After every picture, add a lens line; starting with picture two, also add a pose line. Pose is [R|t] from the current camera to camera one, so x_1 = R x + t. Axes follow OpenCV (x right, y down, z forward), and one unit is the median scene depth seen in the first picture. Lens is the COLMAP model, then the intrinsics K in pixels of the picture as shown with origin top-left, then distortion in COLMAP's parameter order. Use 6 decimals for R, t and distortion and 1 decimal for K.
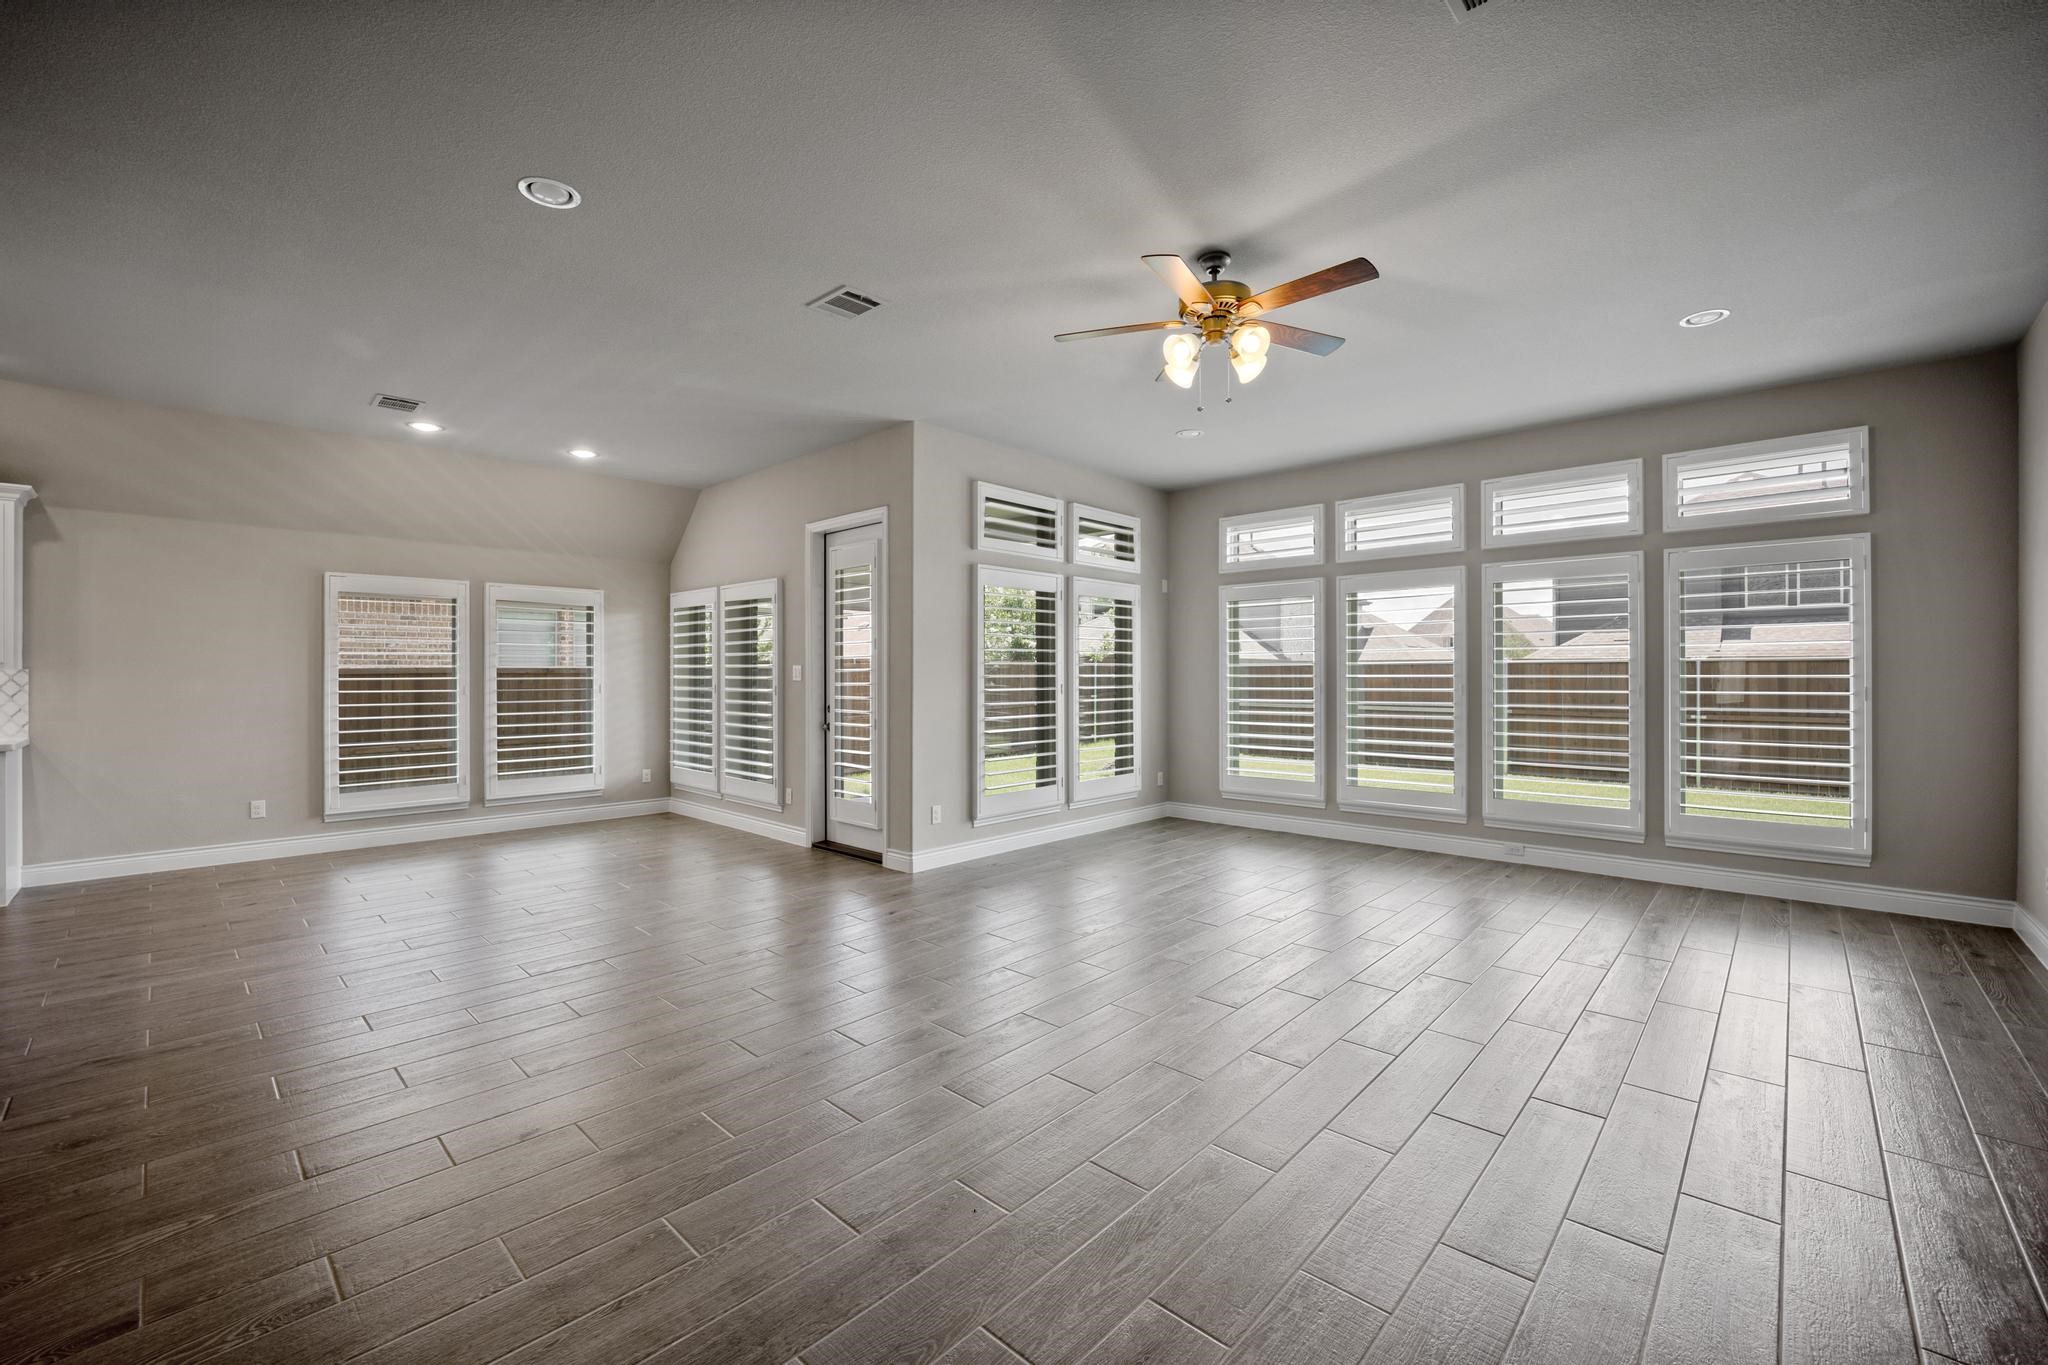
lens RADIAL K [[833.3, 0, 1015.0], [0, 833.3, 670.9], [0, 0, 1]] dist [-0.020269, 0.001008]
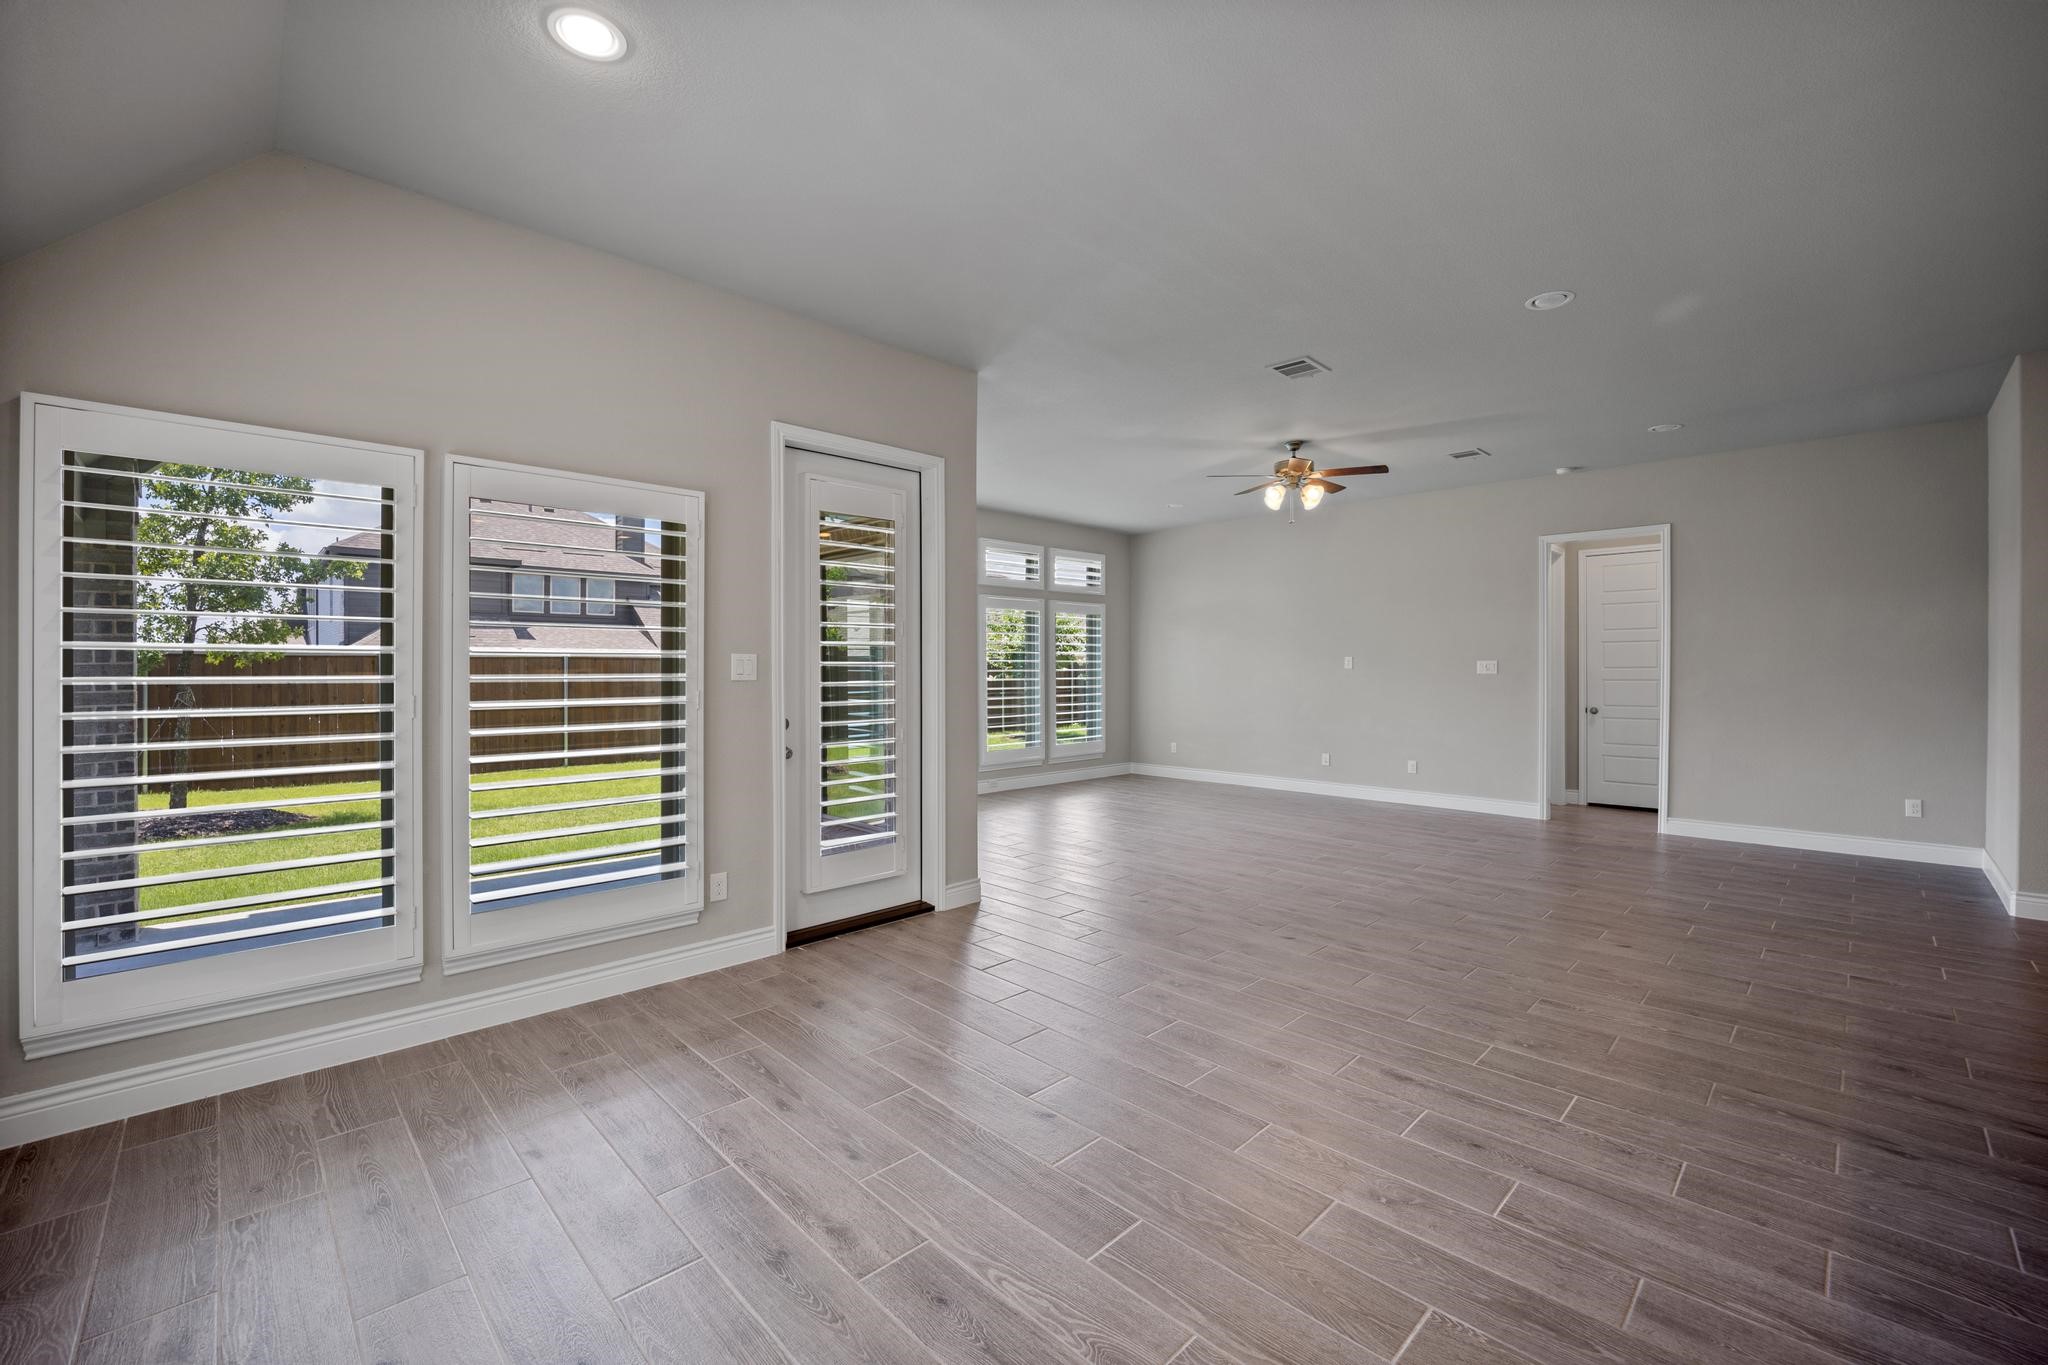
lens RADIAL K [[833.3, 0, 1033.0], [0, 833.3, 670.6], [0, 0, 1]] dist [-0.020269, 0.001008]
pose [[0.034569, -0.002793, 0.999398, -0.841742], [-0.003360, 0.999990, 0.002911, 0.002356], [-0.999397, -0.003458, 0.034560, 0.785228]]
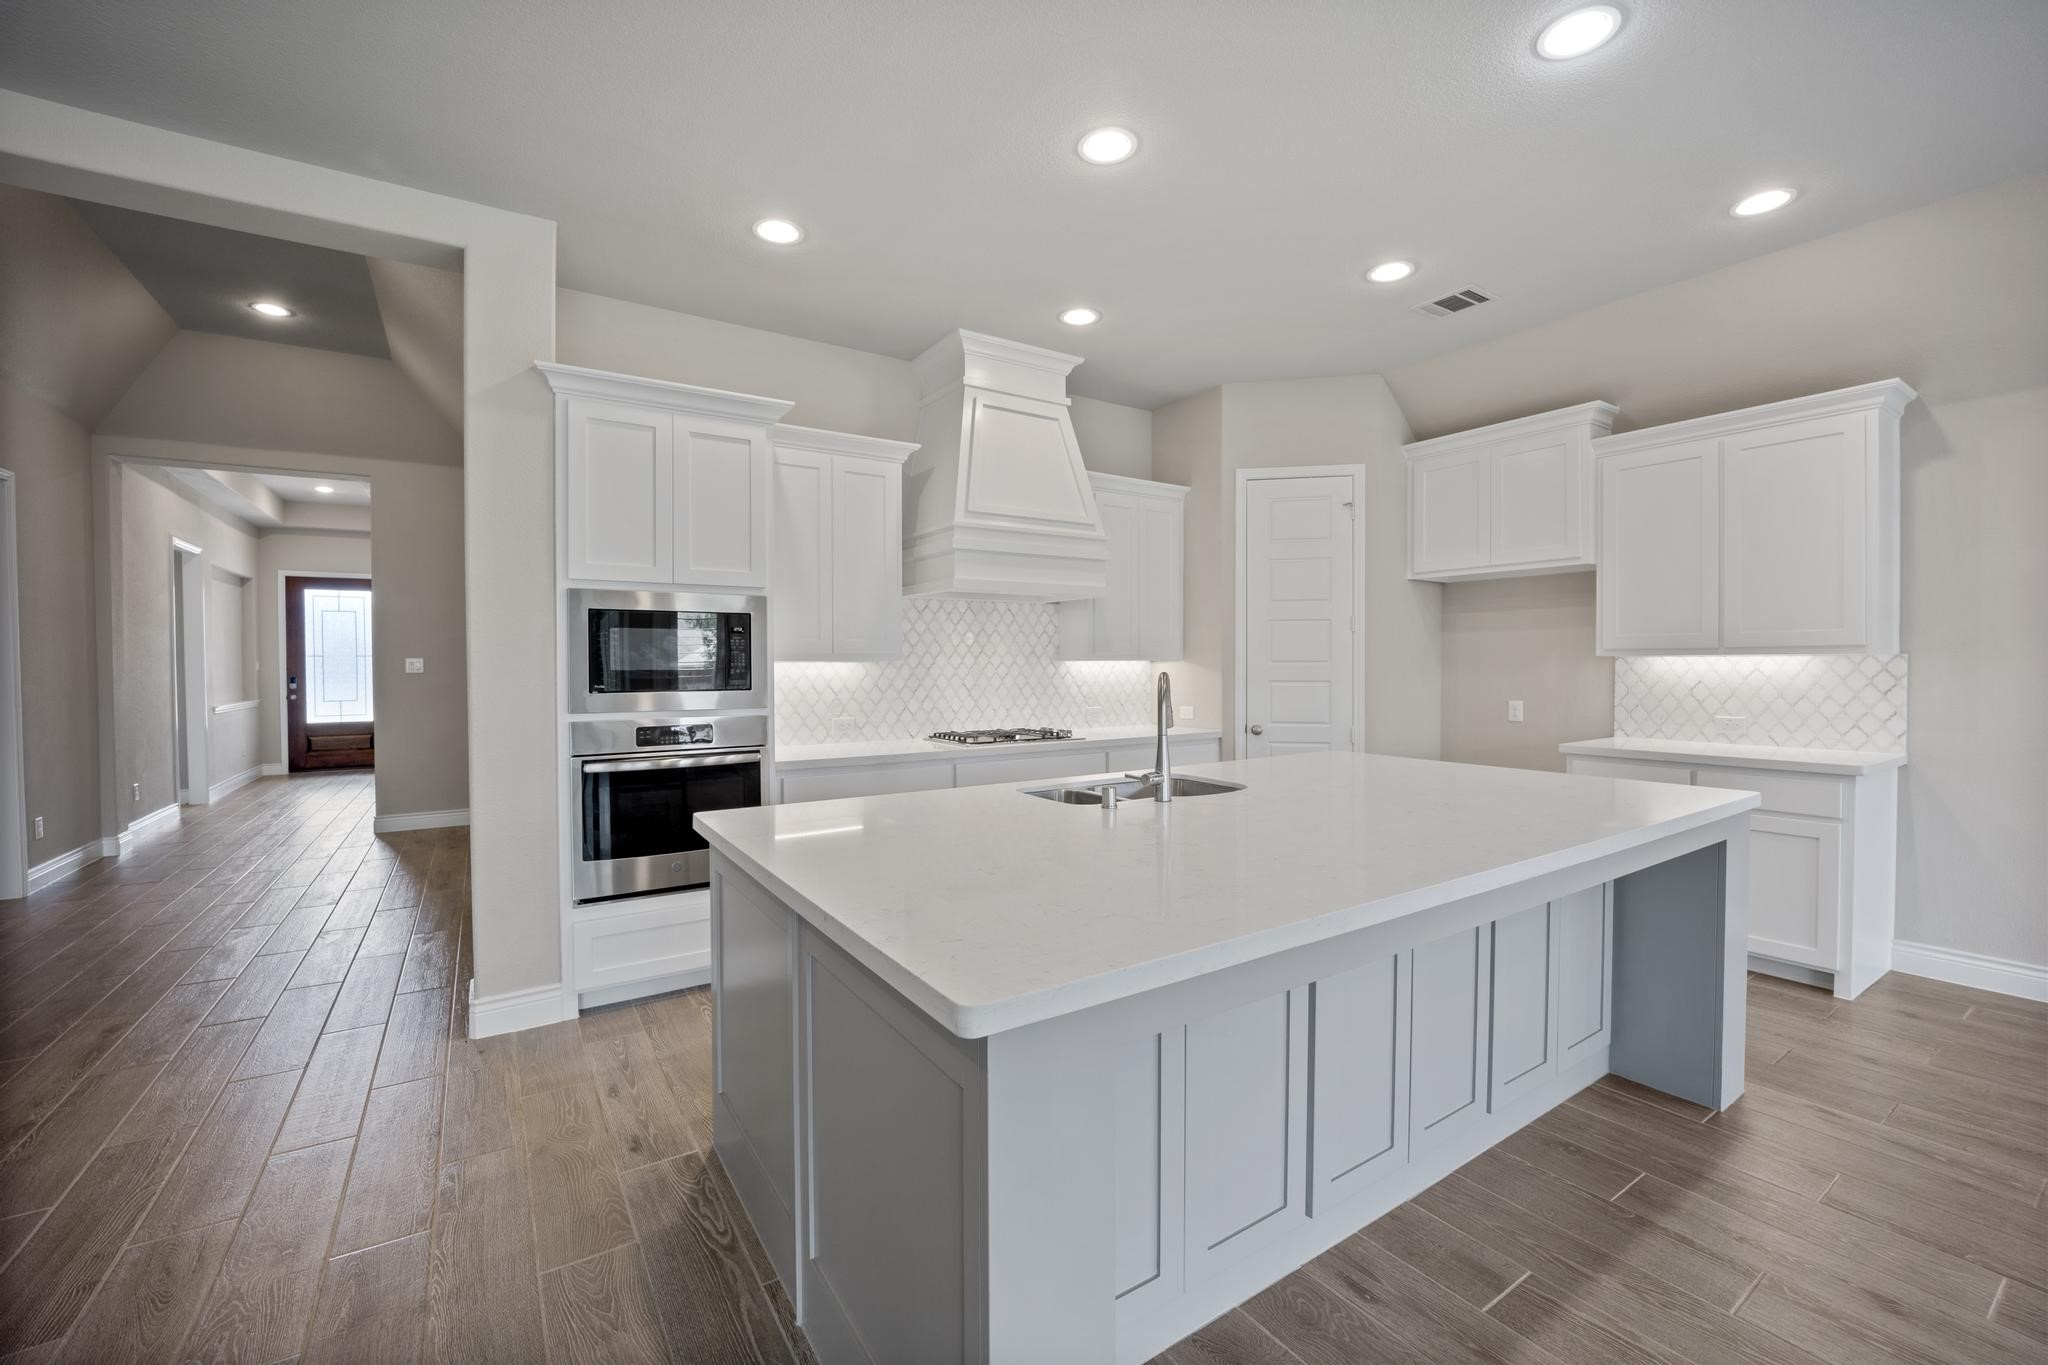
lens RADIAL K [[833.3, 0, 1024.9], [0, 833.3, 674.0], [0, 0, 1]] dist [-0.020269, 0.001008]
pose [[-0.226015, 0.014862, -0.974010, -0.303447], [0.008616, 0.999875, 0.013257, -0.000458], [0.974086, -0.005396, -0.226115, 0.341562]]
